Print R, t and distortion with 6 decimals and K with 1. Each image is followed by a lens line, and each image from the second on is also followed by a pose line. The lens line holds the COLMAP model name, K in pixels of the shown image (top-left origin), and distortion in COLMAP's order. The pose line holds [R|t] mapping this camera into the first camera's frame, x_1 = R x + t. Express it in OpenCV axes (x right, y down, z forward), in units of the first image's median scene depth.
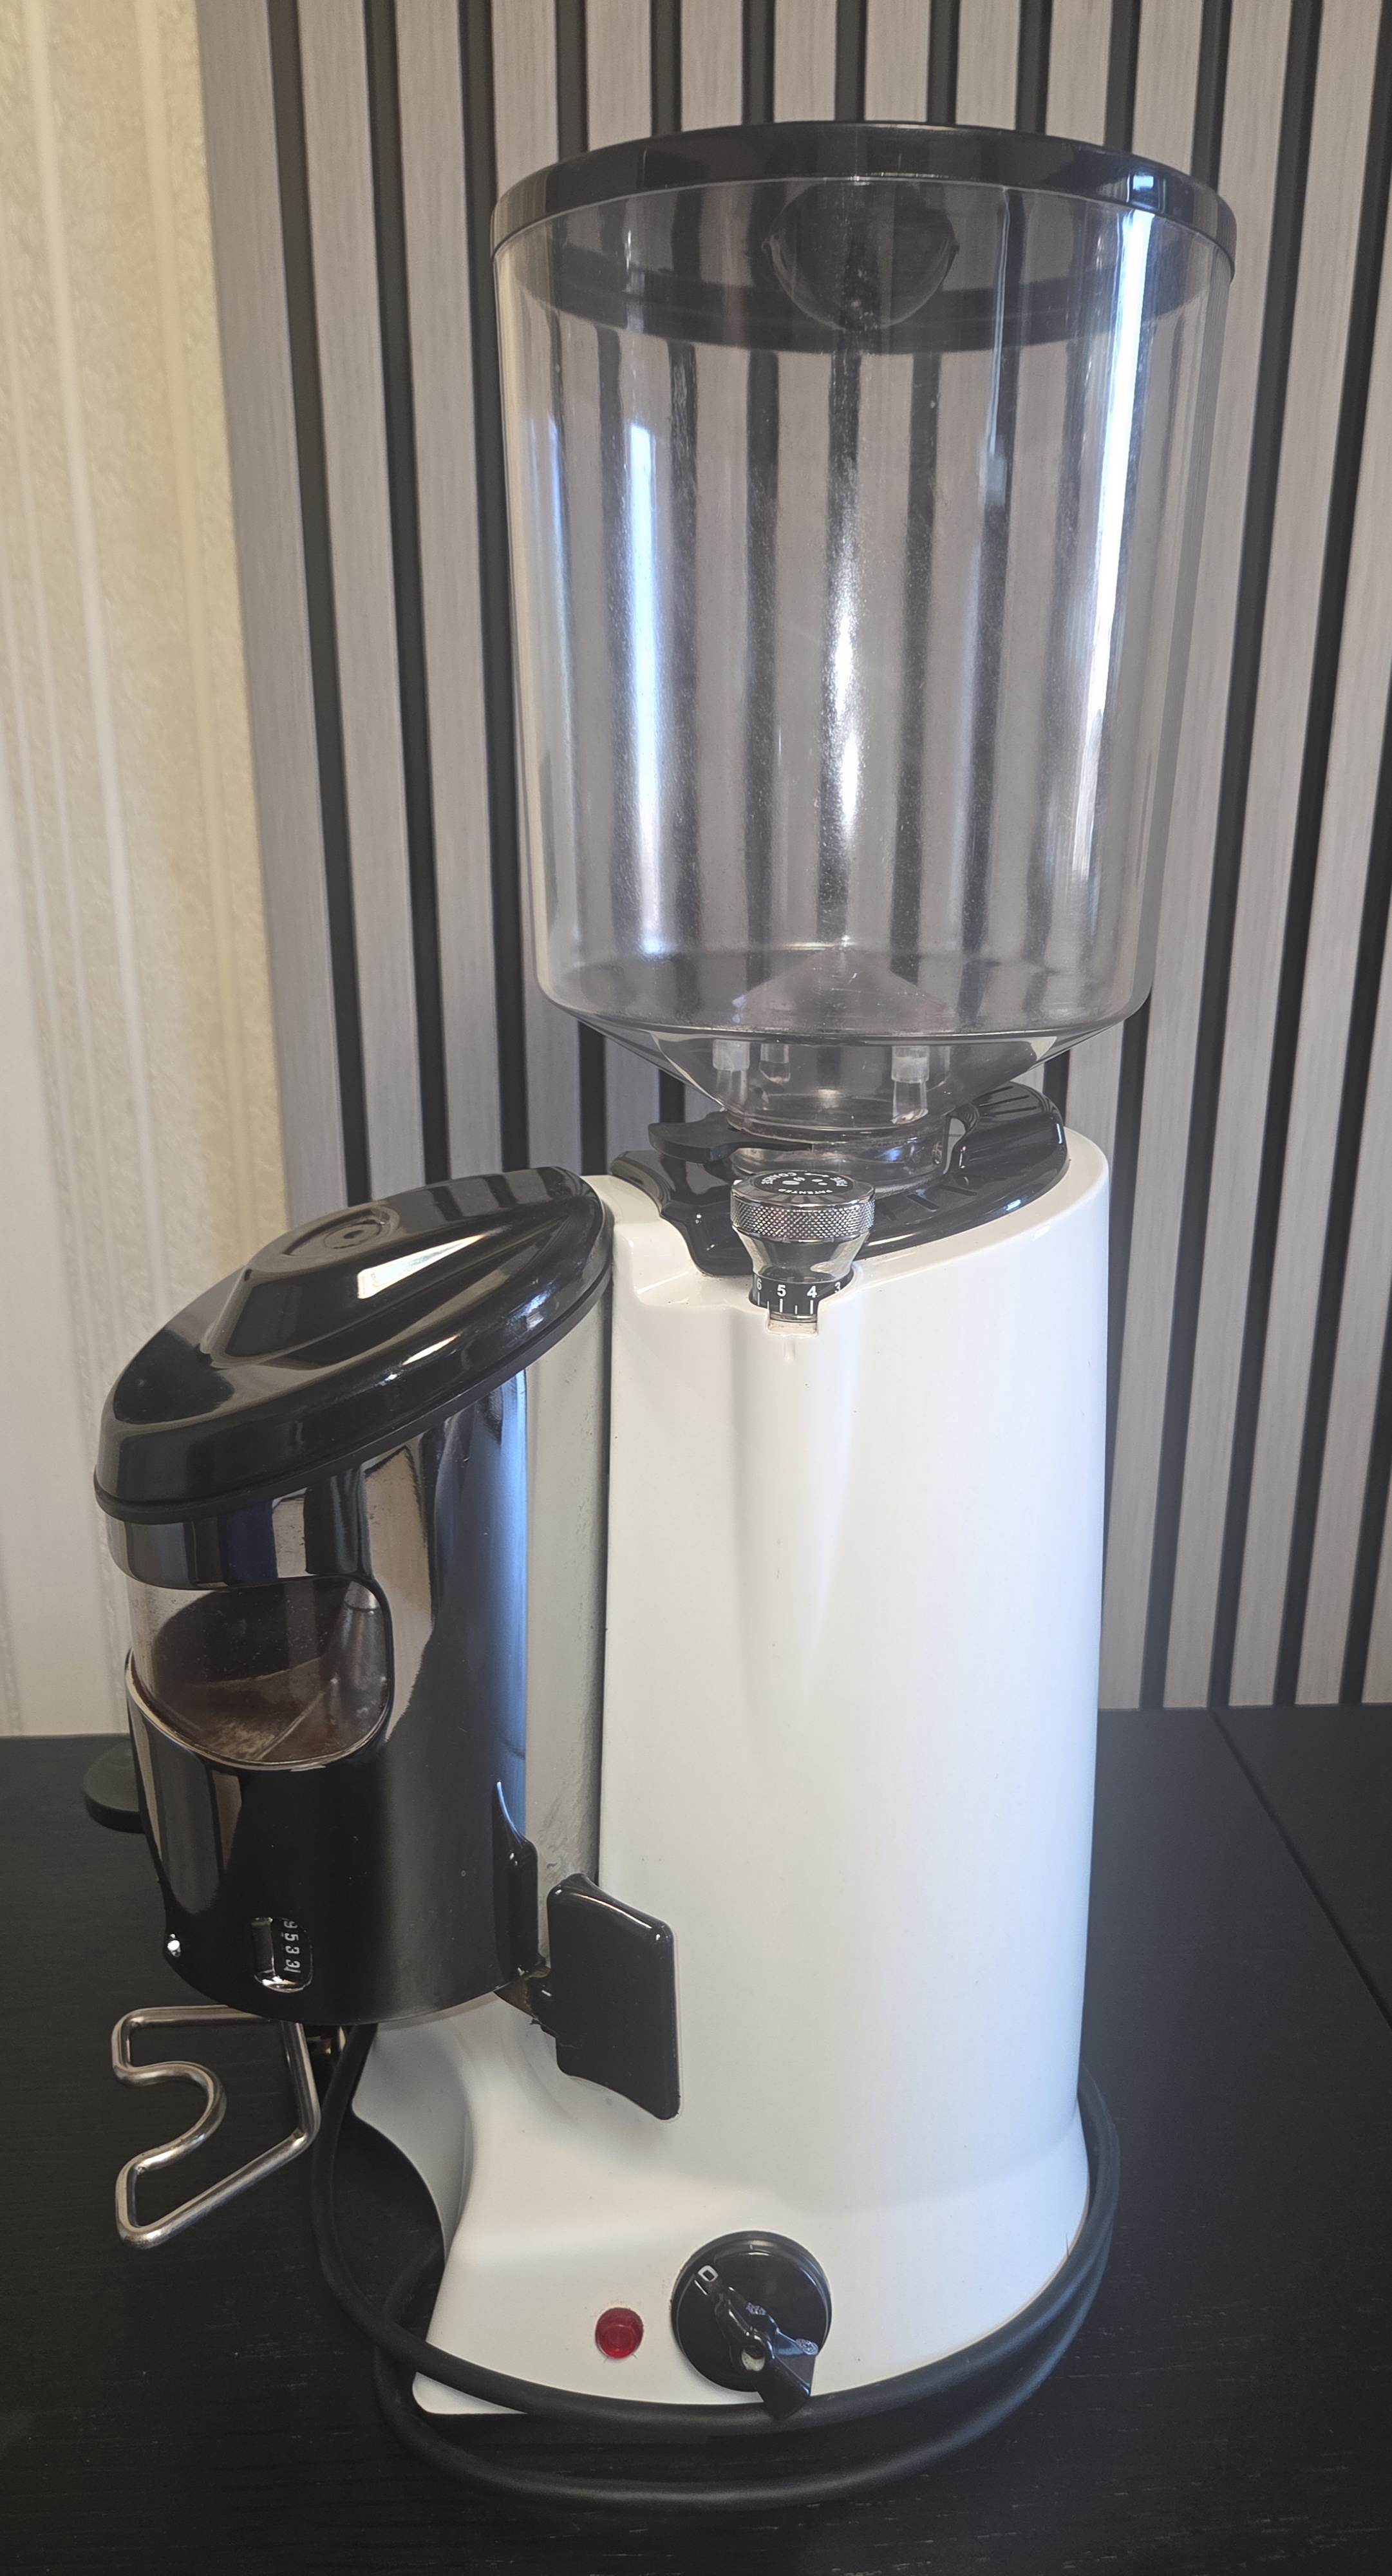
lens RADIAL K [[1876.6, 0, 615.7], [0, 1876.6, 1285.7], [0, 0, 1]] dist [0.003253, -0.006075]
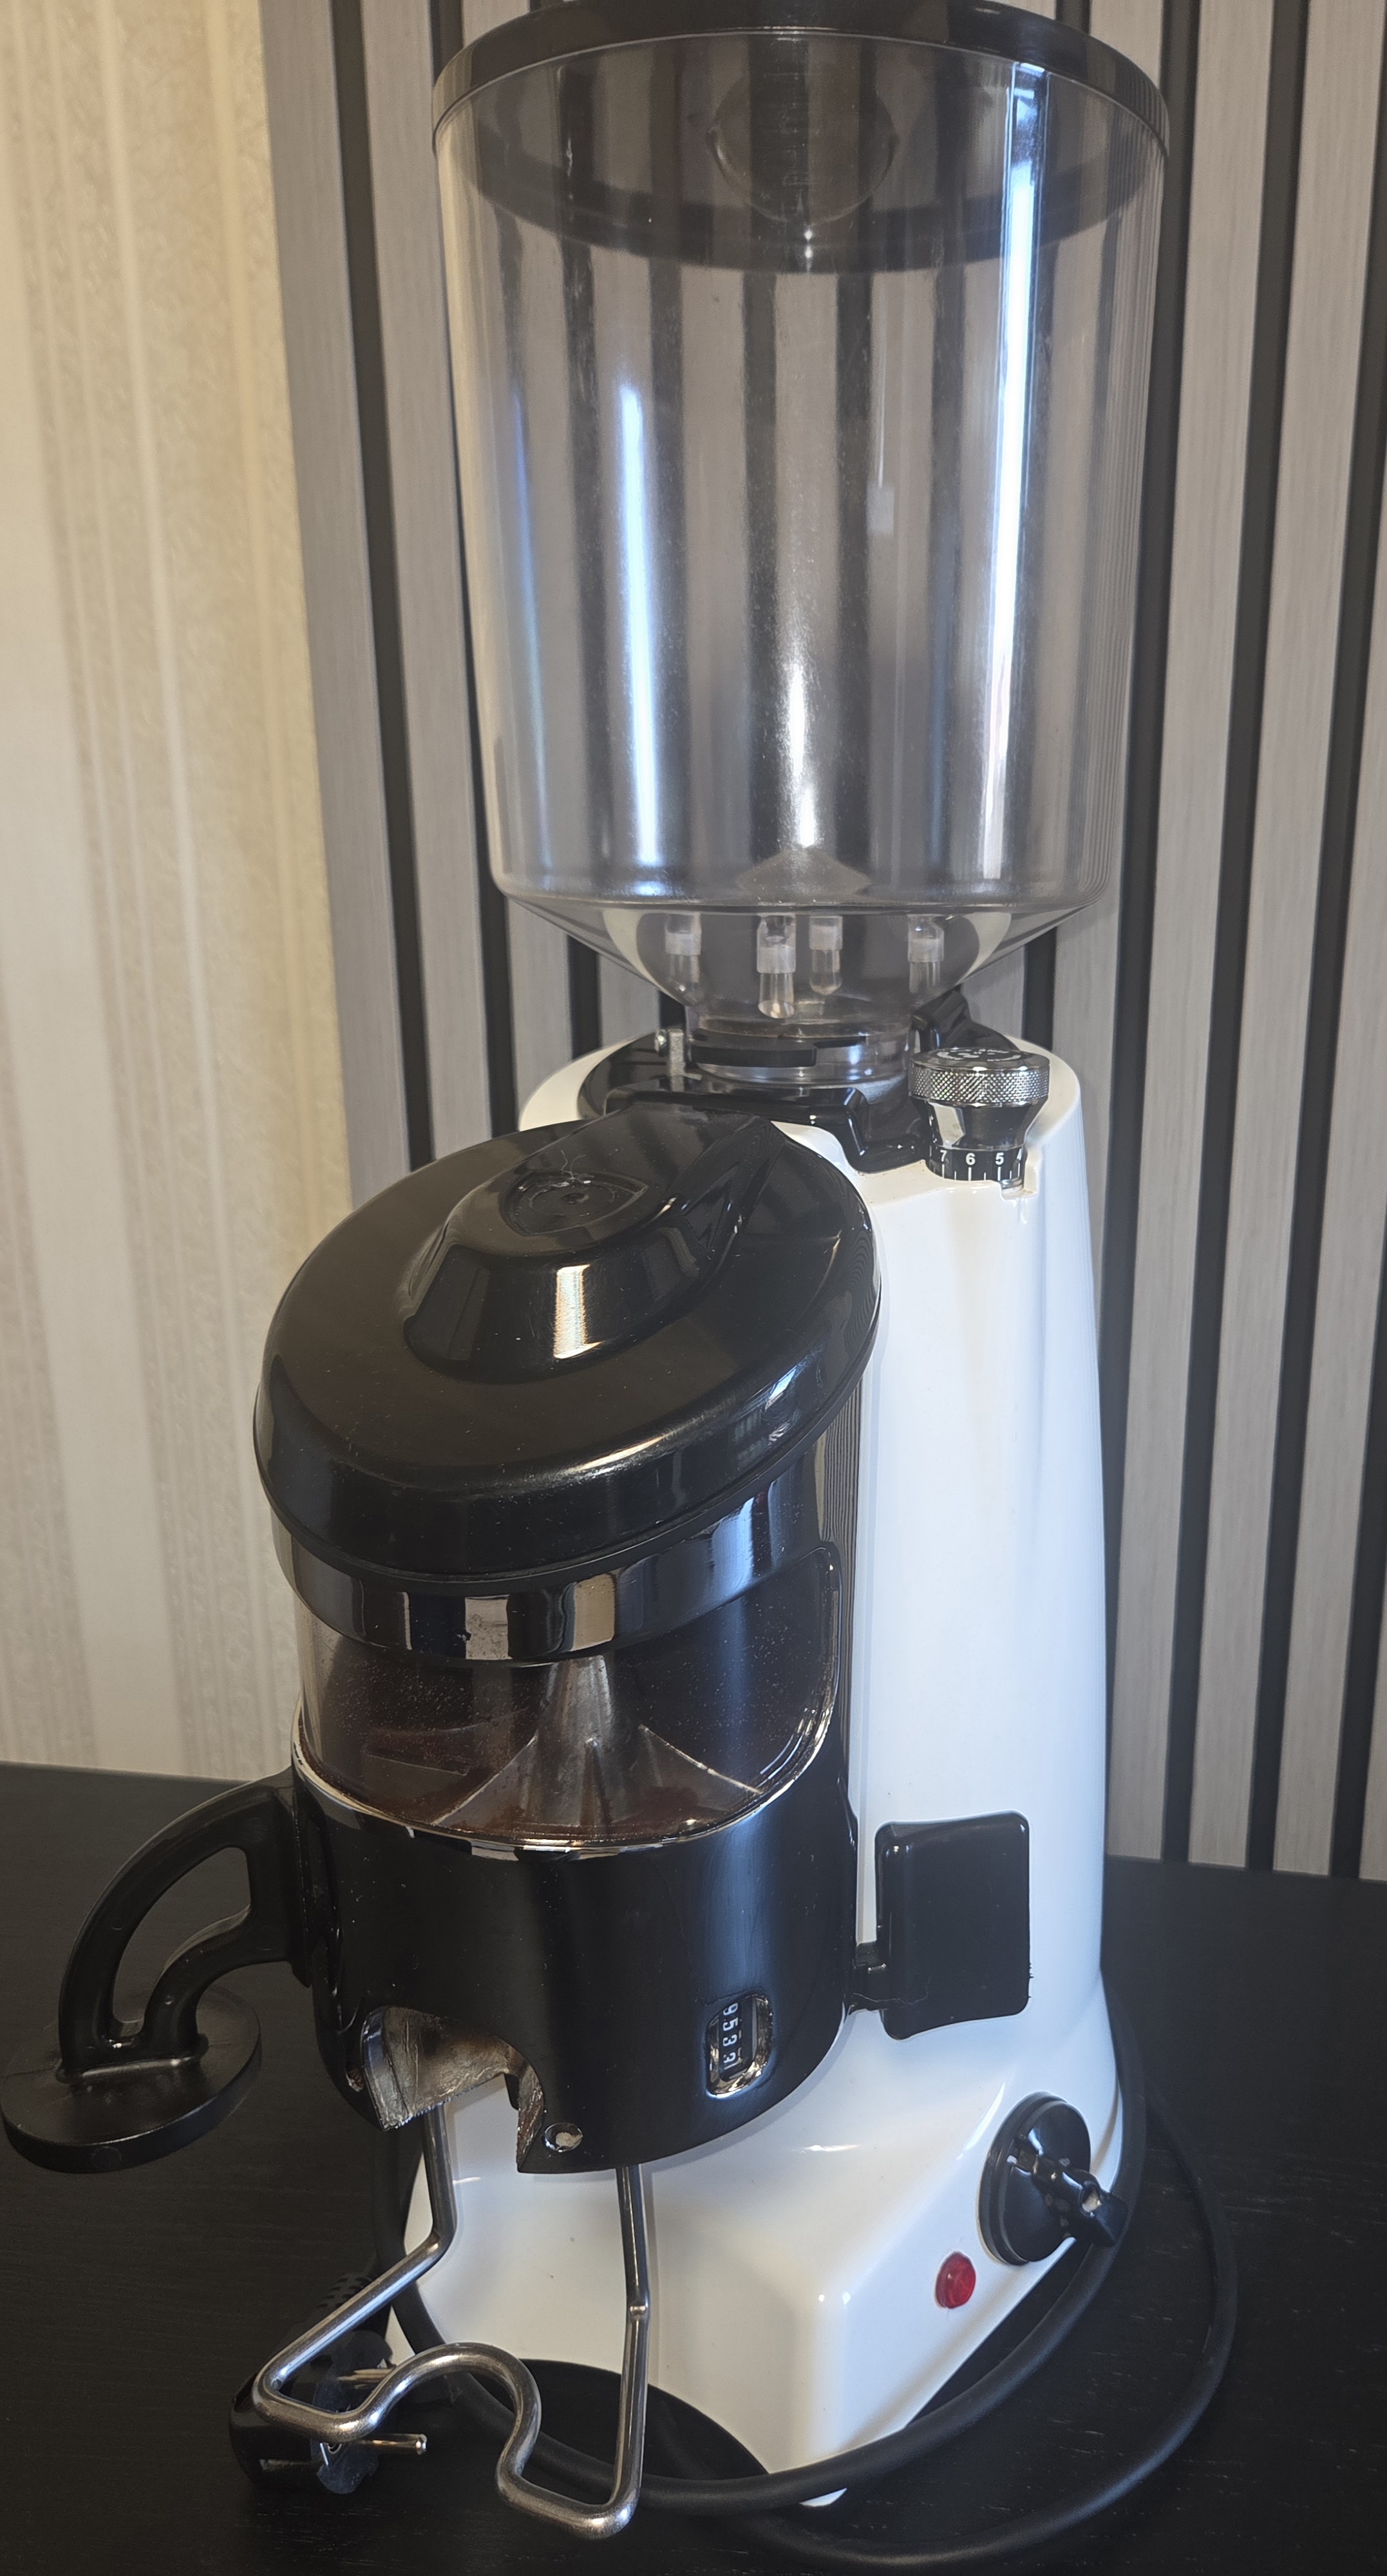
lens RADIAL K [[1876.7, 0, 677.9], [0, 1876.7, 1309.9], [0, 0, 1]] dist [0.003253, -0.006075]
pose [[0.977311, 0.055949, -0.204284, 0.198884], [-0.064344, 0.997325, -0.034676, 0.031316], [0.201798, 0.047034, 0.978297, 0.157501]]
